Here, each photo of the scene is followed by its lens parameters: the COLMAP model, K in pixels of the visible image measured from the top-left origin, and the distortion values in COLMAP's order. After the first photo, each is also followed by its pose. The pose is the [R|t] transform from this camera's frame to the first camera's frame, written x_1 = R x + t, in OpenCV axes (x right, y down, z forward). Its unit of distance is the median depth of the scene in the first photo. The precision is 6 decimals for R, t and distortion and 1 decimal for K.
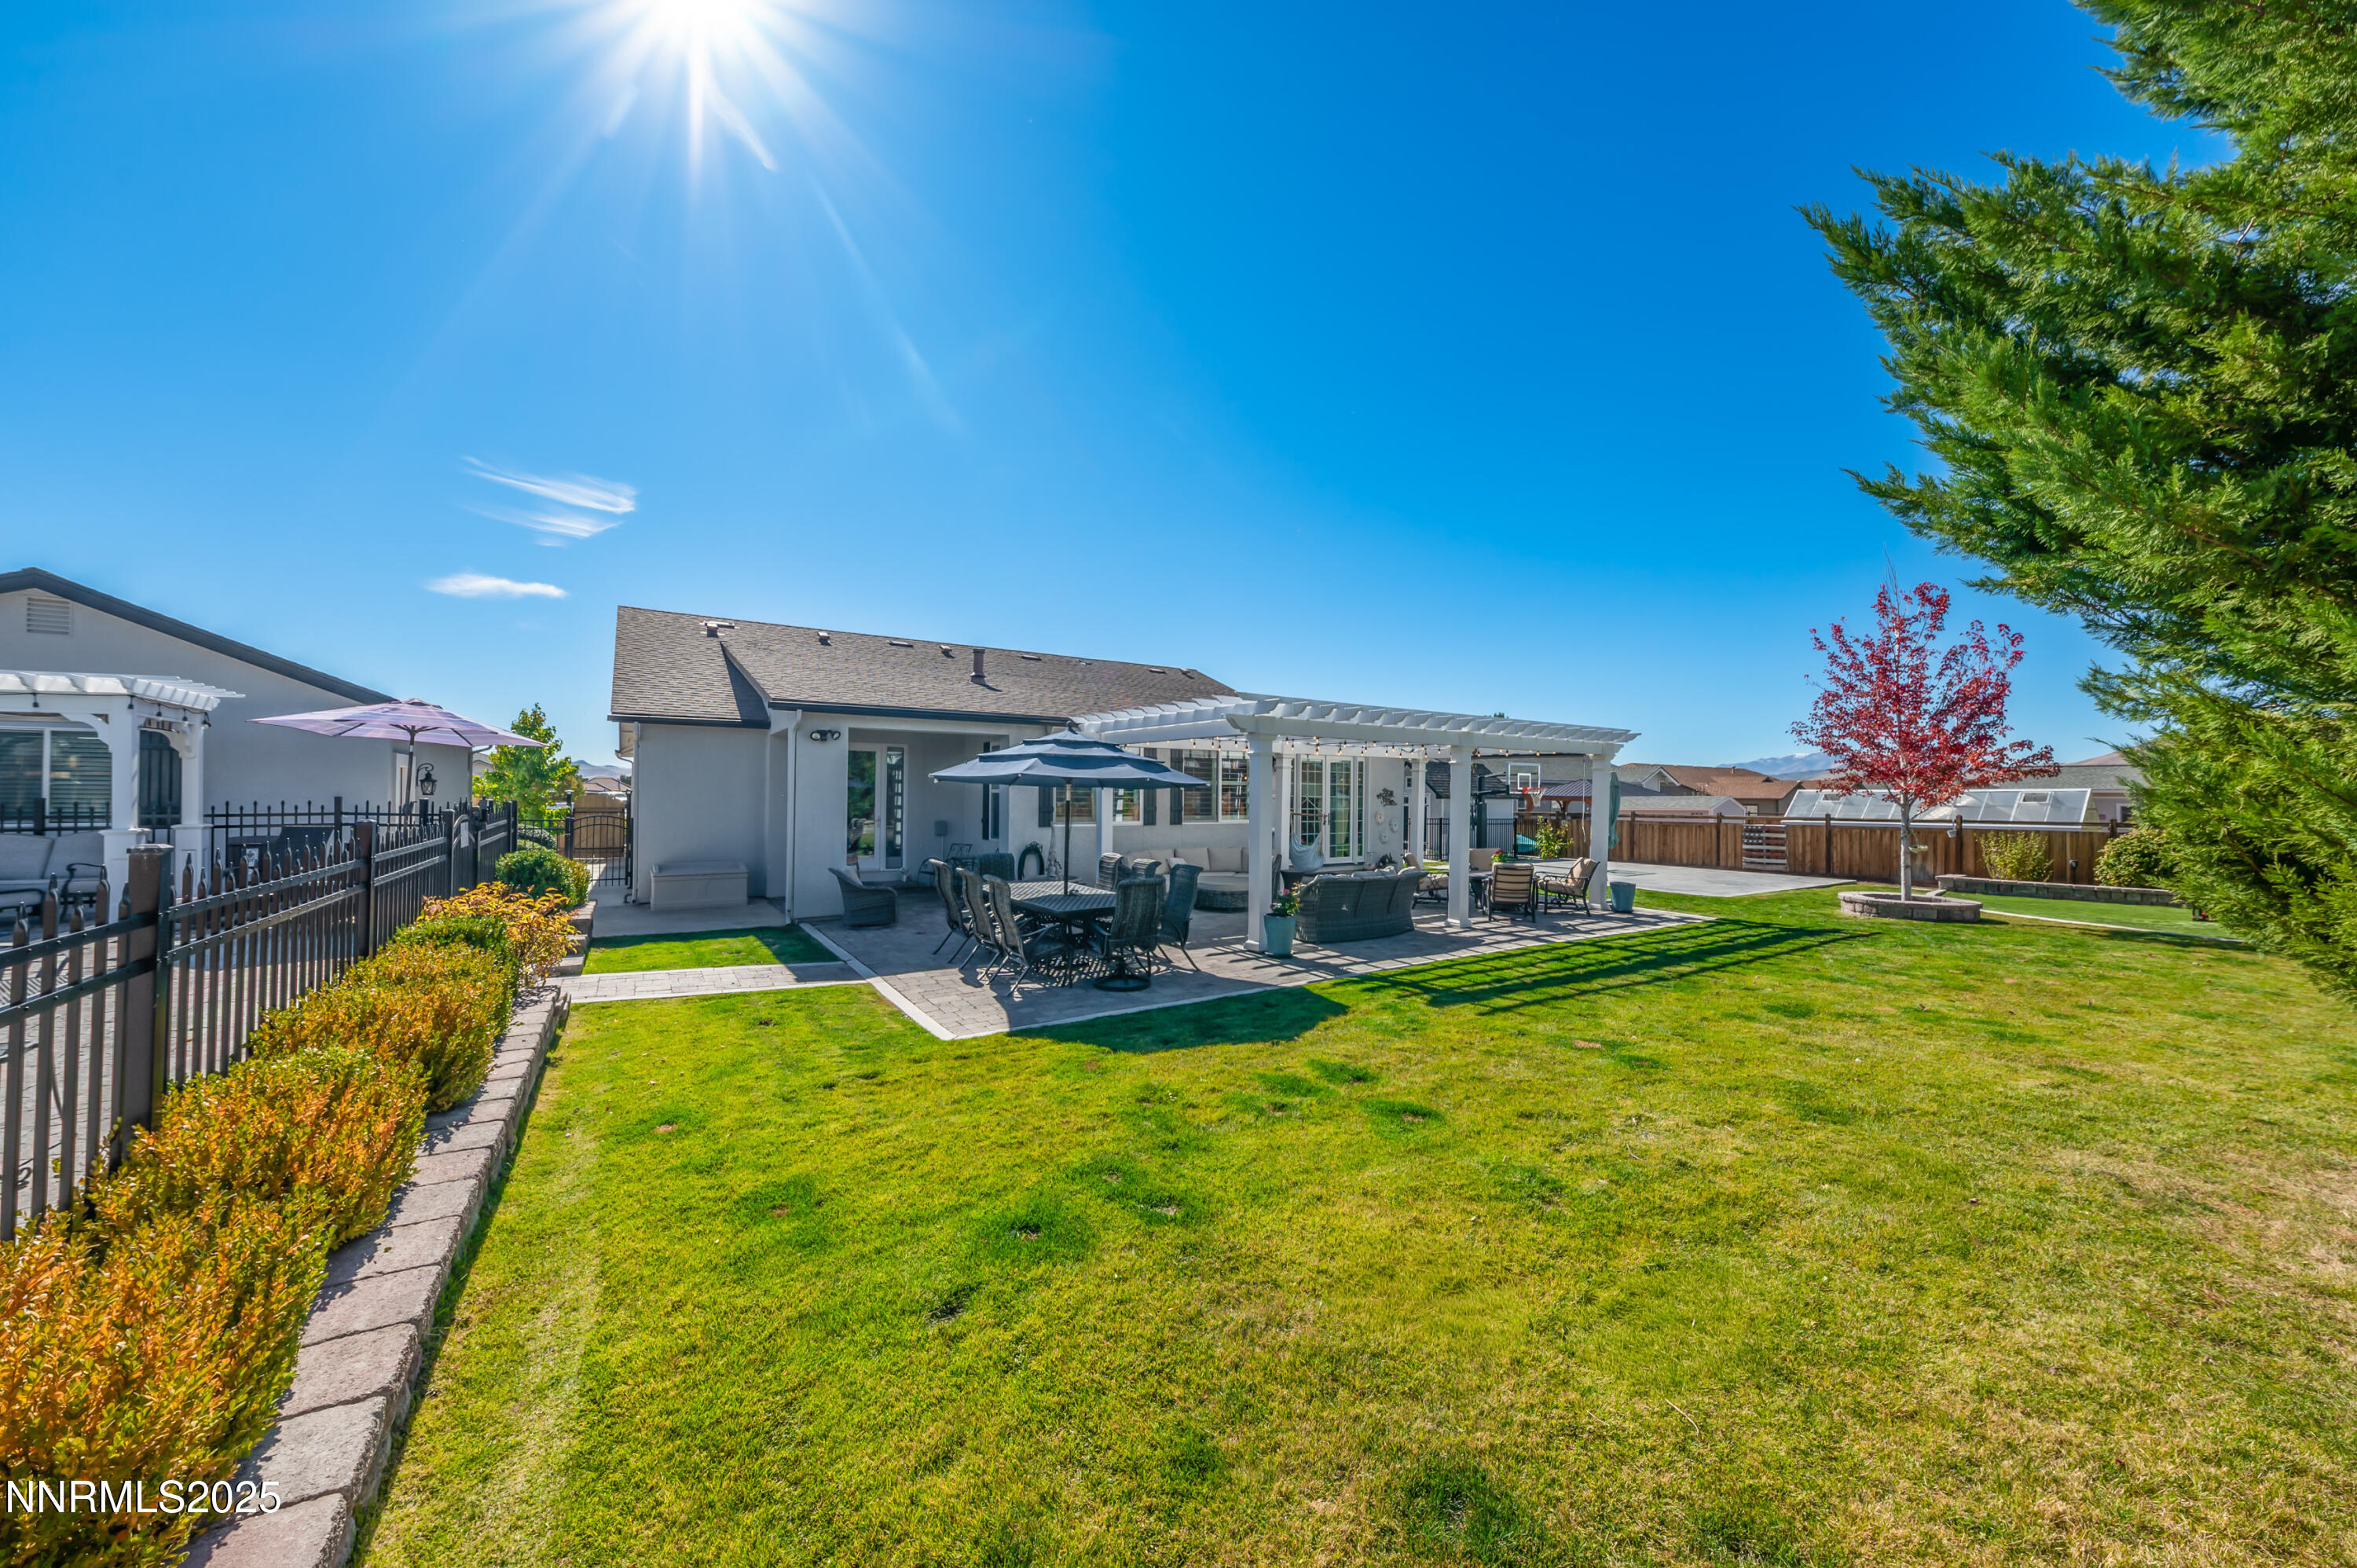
lens RADIAL K [[818.0, 0, 1178.5], [0, 818.0, 784.0], [0, 0, 1]] dist [0.004614, -0.000097]
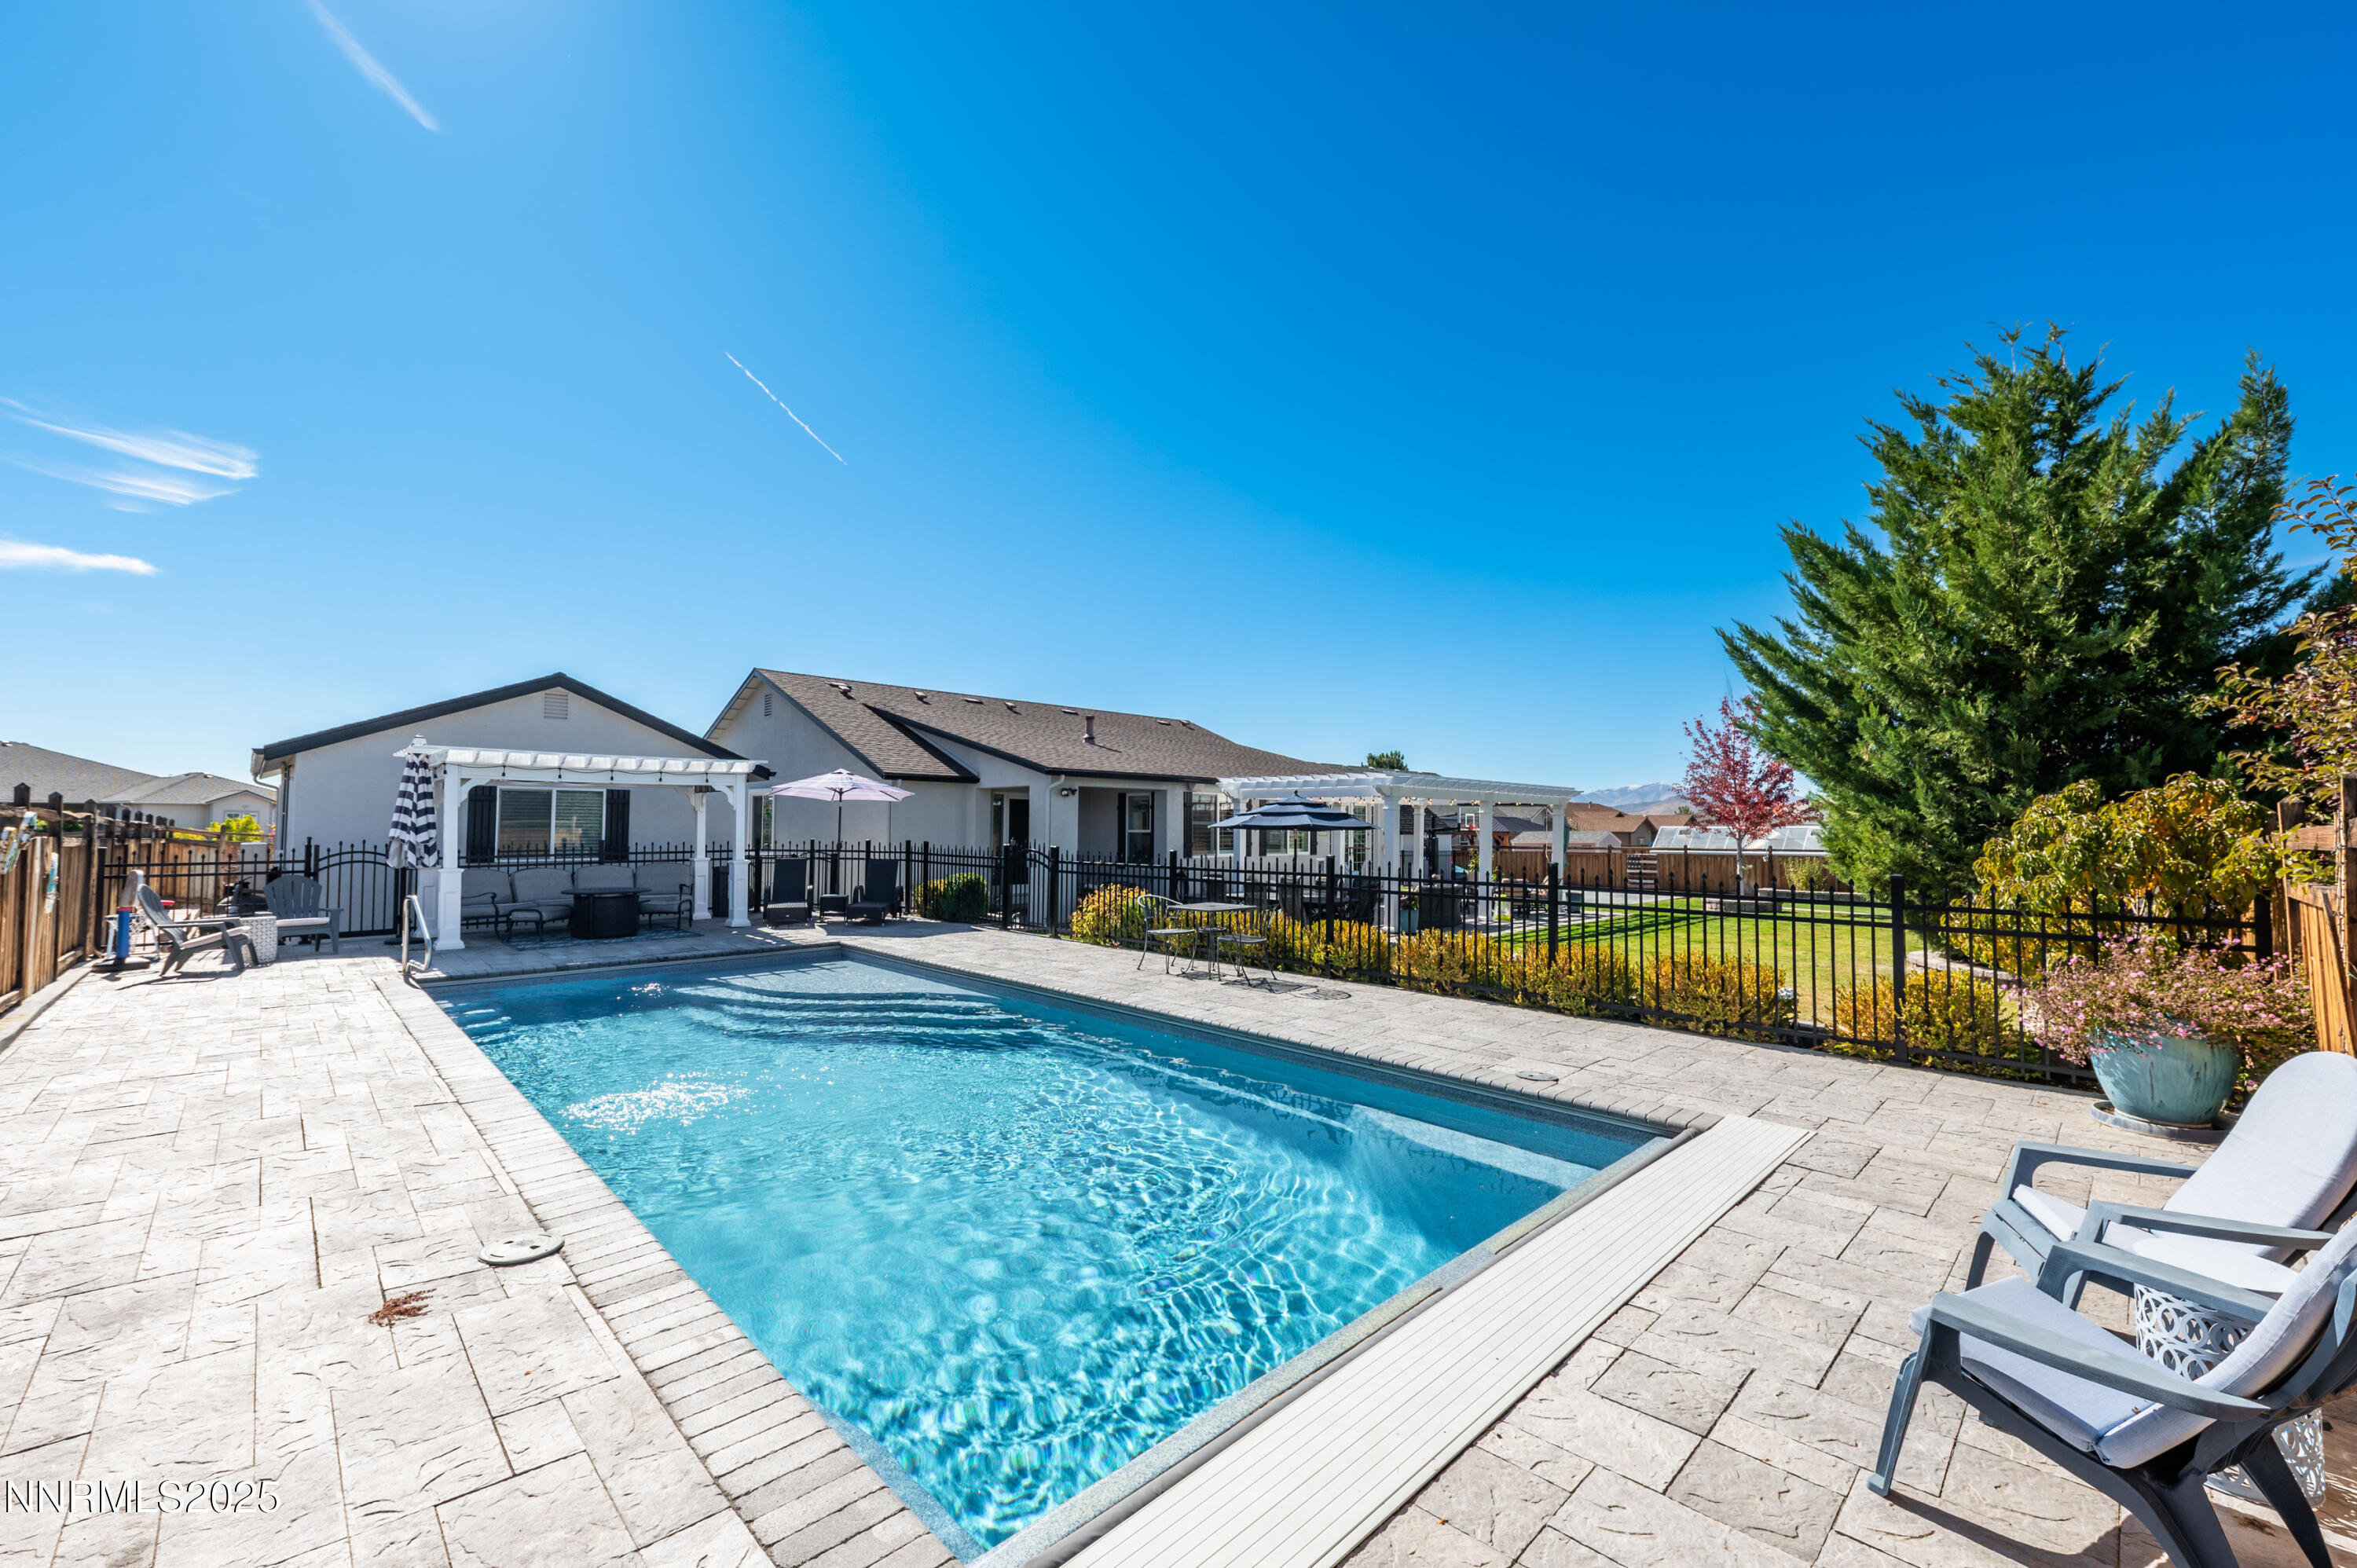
lens RADIAL K [[919.1, 0, 1178.5], [0, 919.1, 784.0], [0, 0, 1]] dist [0.002023, 0.000170]
pose [[0.982186, 0.007438, 0.187764, -0.403839], [-0.001028, 0.999414, -0.034212, -0.015106], [-0.187909, 0.033409, 0.981618, -0.425300]]
